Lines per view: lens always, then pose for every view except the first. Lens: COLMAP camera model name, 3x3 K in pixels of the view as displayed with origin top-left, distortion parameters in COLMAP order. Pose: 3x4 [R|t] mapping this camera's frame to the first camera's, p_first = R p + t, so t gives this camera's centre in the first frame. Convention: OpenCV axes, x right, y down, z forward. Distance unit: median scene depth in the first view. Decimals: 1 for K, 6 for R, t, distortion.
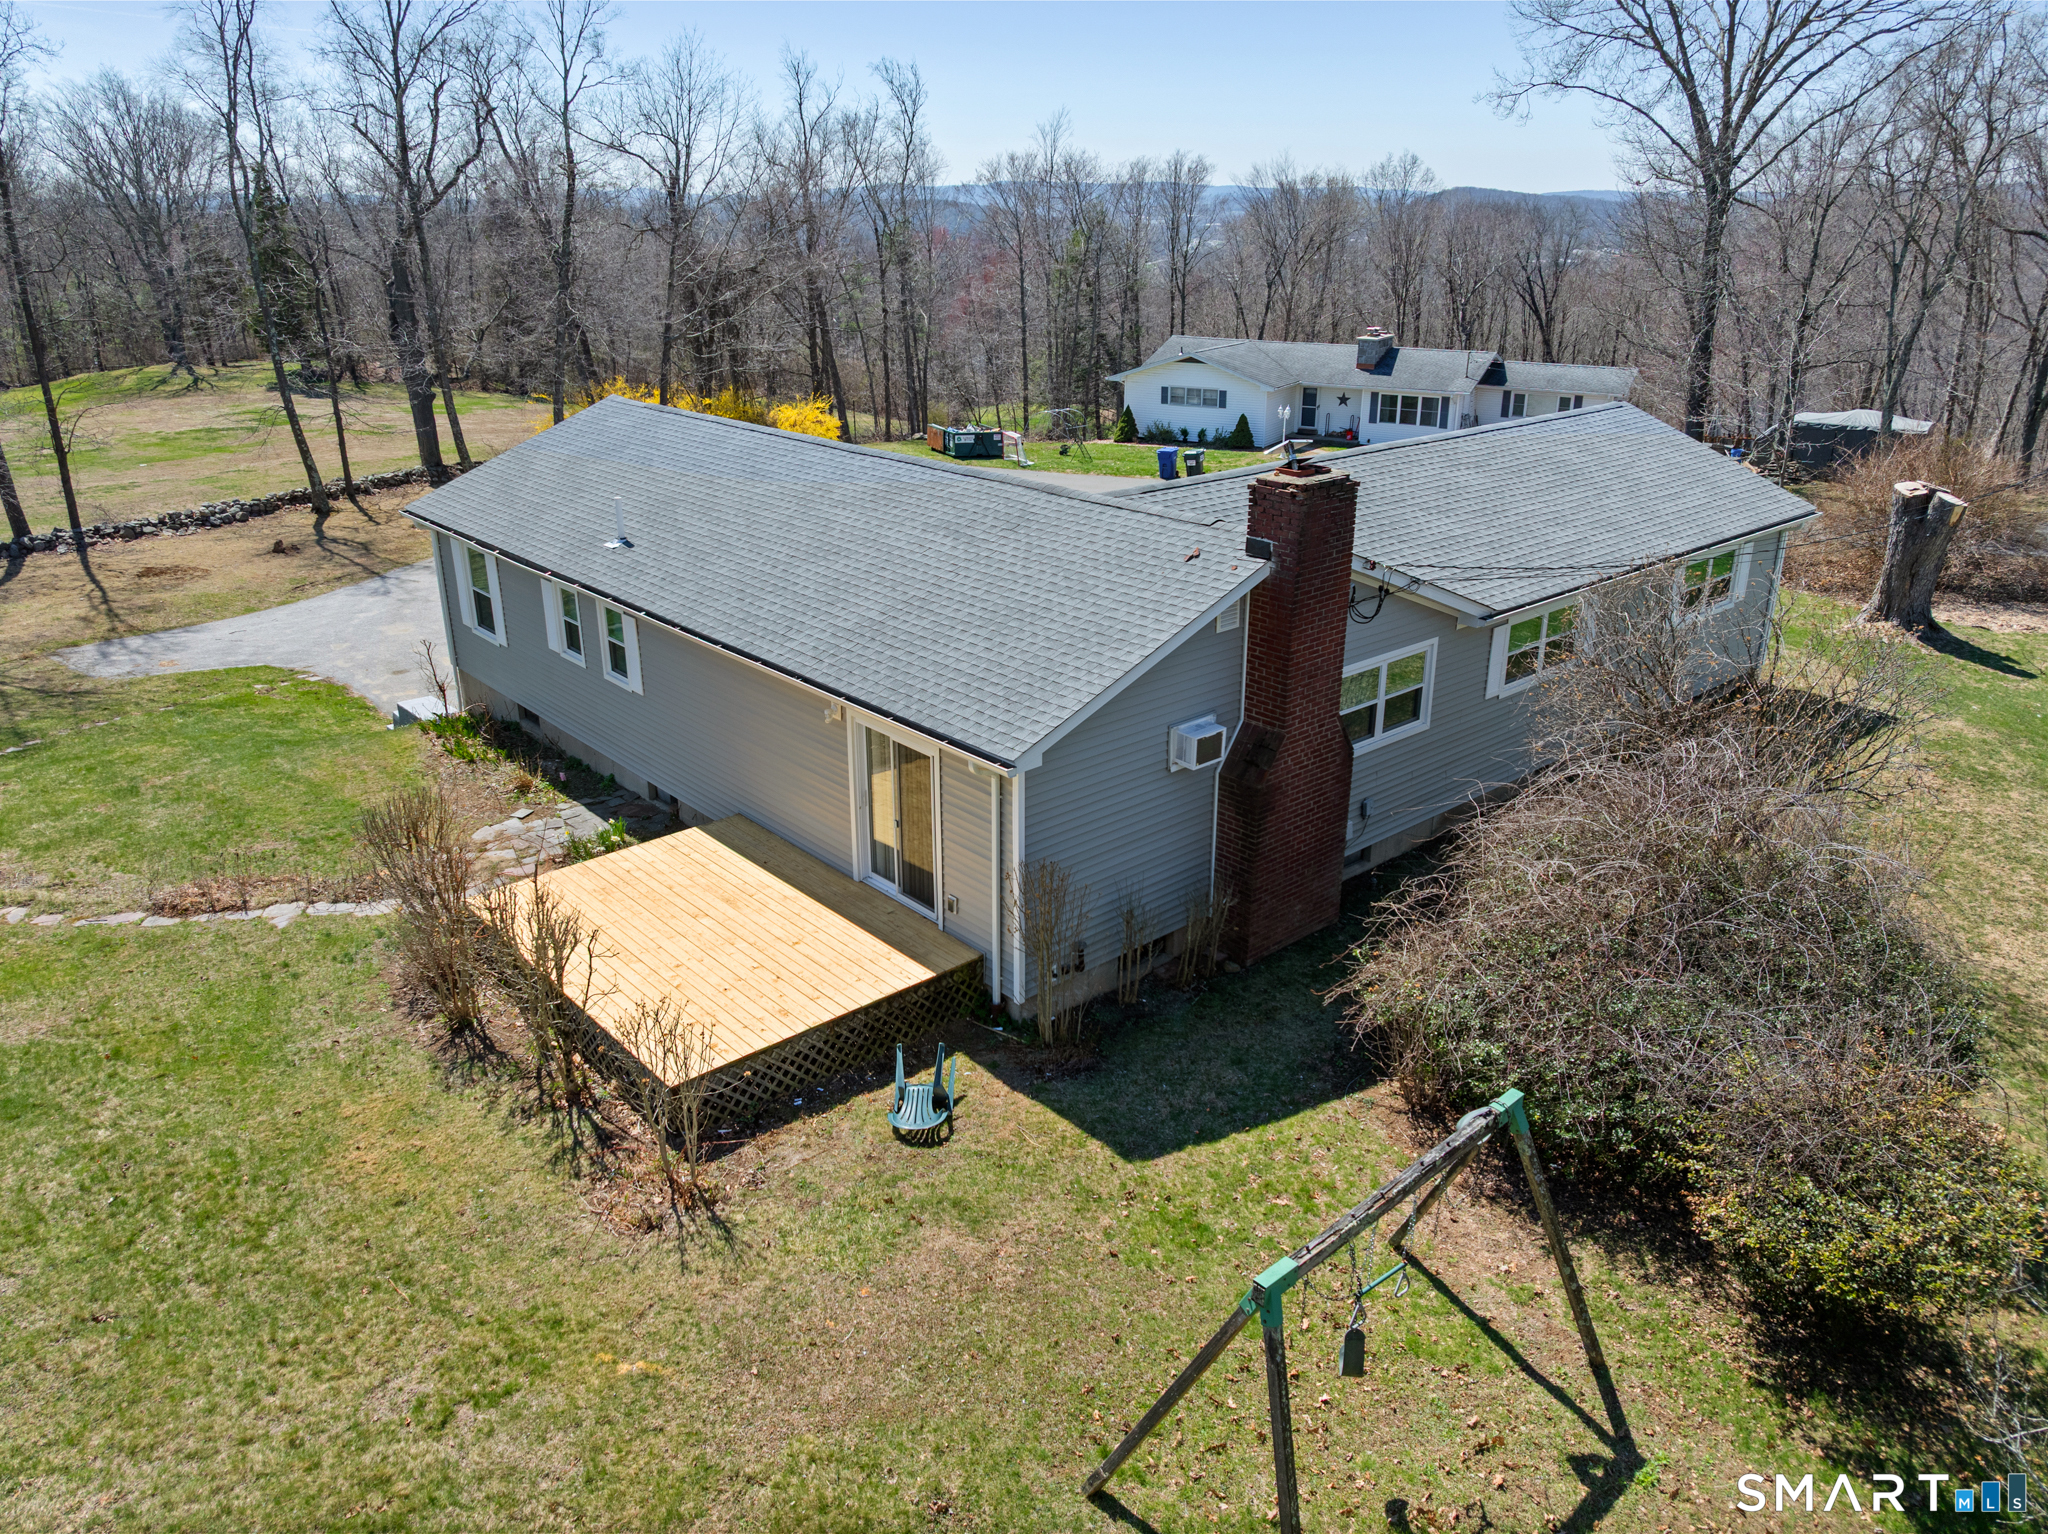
lens RADIAL K [[1486.5, 0, 1024.4], [0, 1486.5, 725.8], [0, 0, 1]] dist [-0.066244, 0.039833]
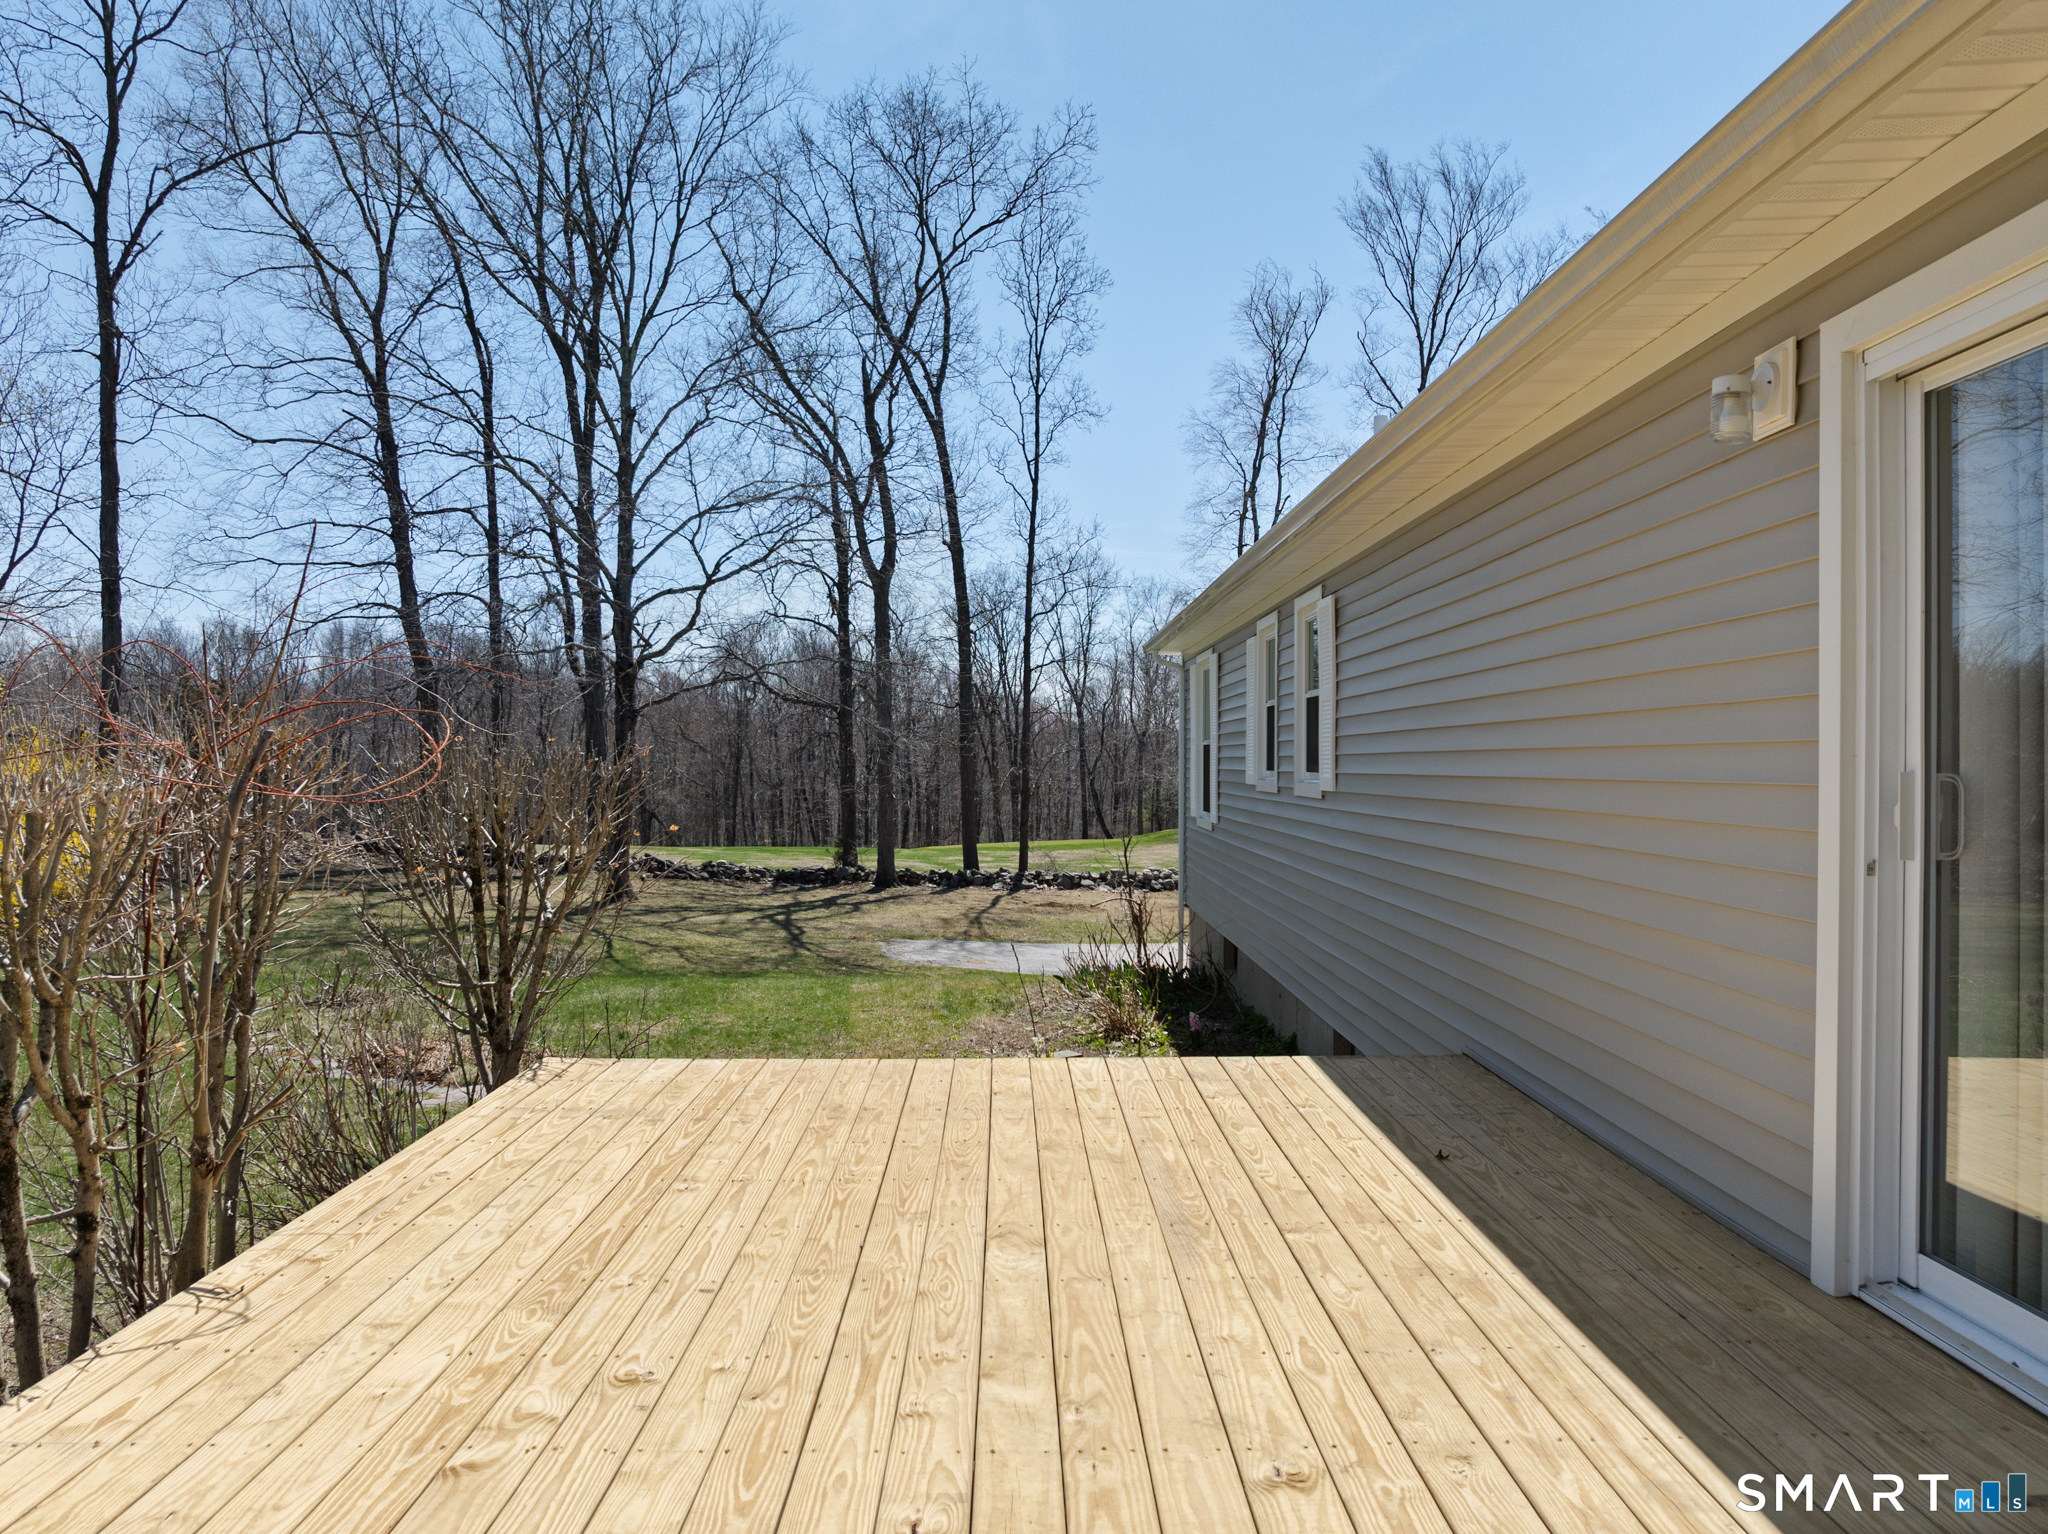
lens RADIAL K [[1486.5, 0, 1024.4], [0, 1486.5, 725.8], [0, 0, 1]] dist [-0.066244, 0.039833]
pose [[0.759215, 0.000512, -0.650840, -0.026795], [-0.238123, 0.930884, -0.277043, 0.042909], [0.605714, 0.365315, 0.706863, 0.297577]]
